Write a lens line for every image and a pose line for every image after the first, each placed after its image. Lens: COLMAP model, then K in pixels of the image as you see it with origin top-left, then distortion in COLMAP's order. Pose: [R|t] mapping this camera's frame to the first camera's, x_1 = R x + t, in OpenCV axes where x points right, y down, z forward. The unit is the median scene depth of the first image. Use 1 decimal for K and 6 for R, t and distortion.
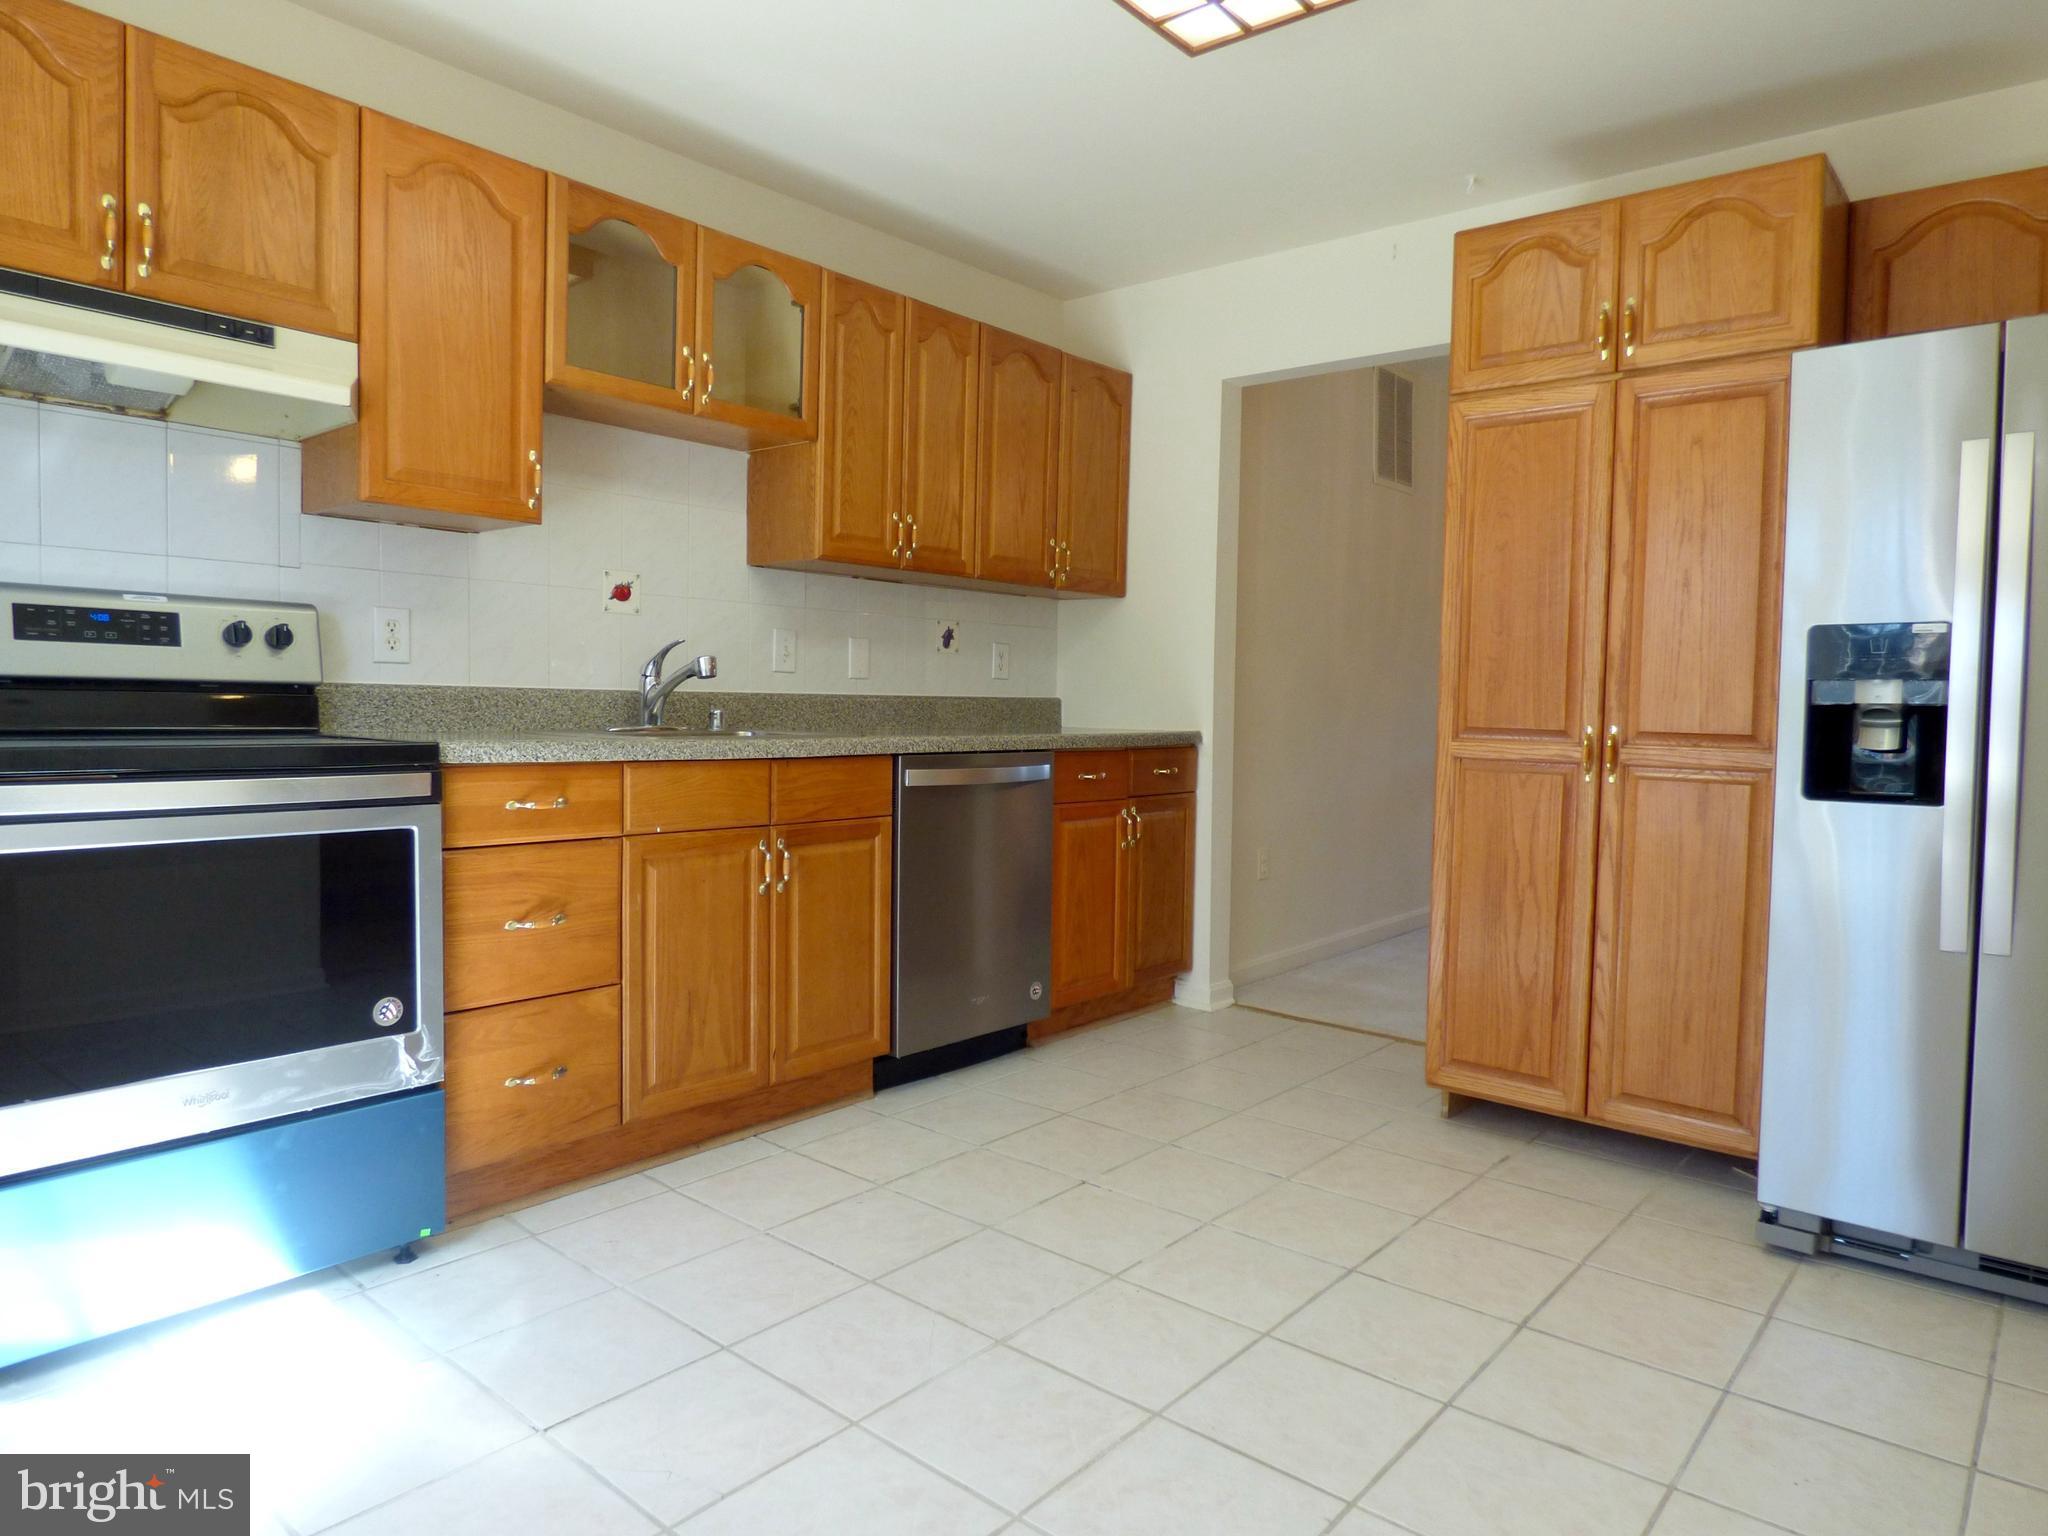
lens RADIAL K [[1244.5, 0, 1011.6], [0, 1244.5, 768.1], [0, 0, 1]] dist [-0.047817, 0.000320]
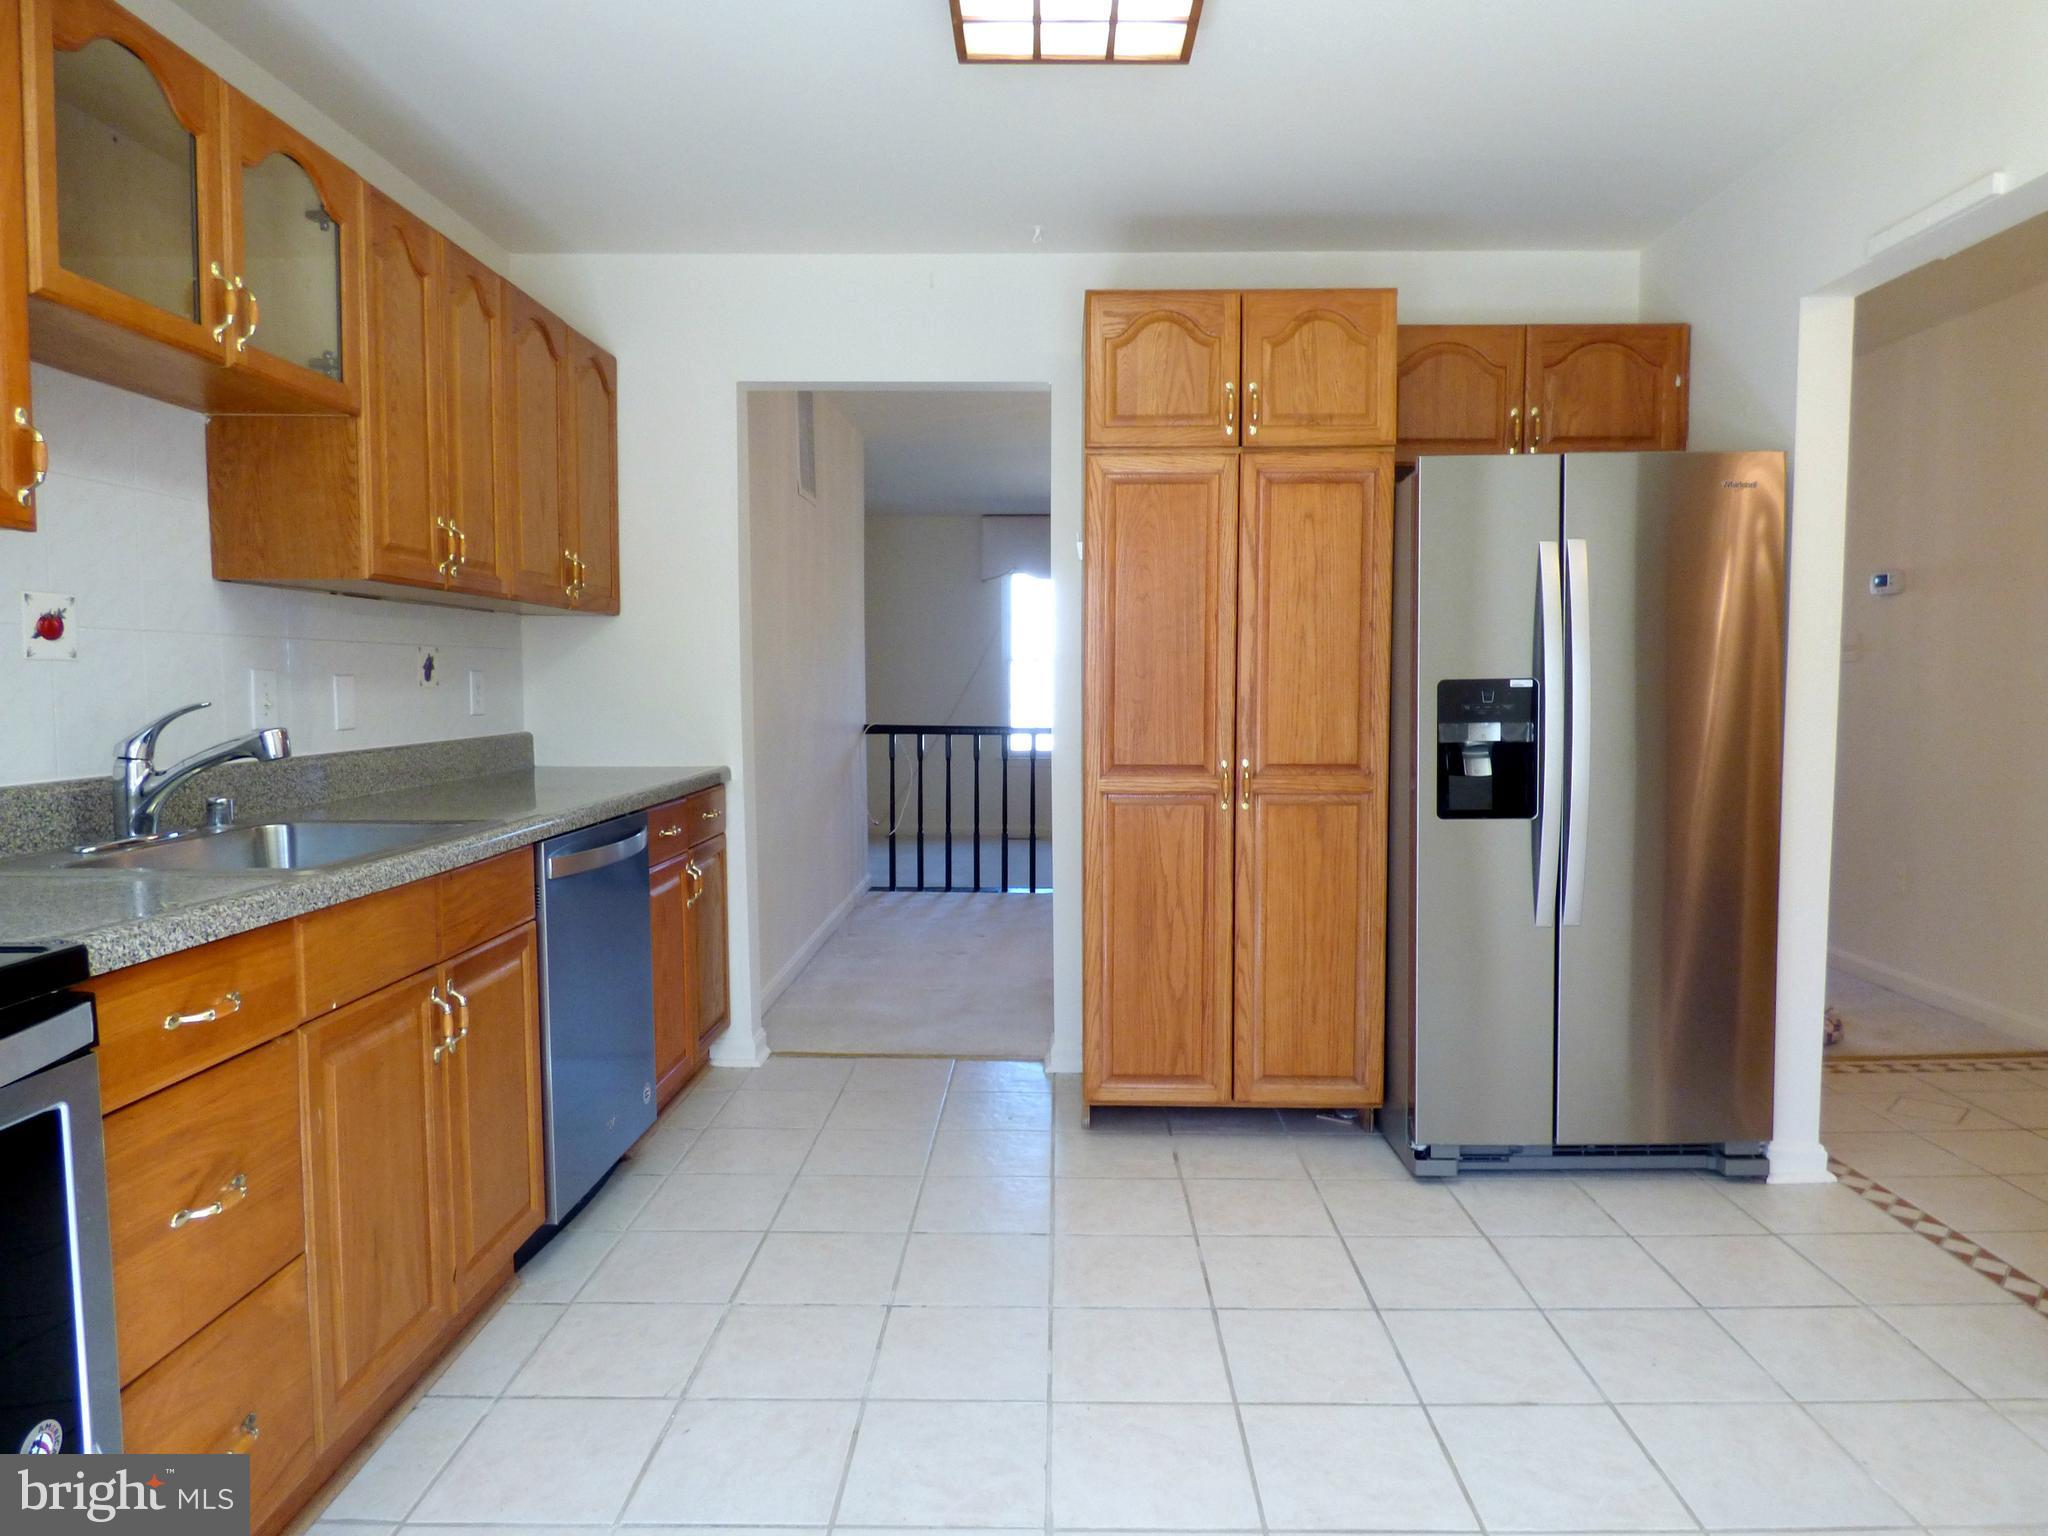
lens RADIAL K [[1242.4, 0, 1024.0], [0, 1242.4, 768.0], [0, 0, 1]] dist [-0.036765, 0.004270]
pose [[0.763809, -0.066155, 0.642043, -0.400629], [0.050013, 0.997809, 0.043315, -0.085287], [-0.643501, -0.000974, 0.765444, 0.247051]]
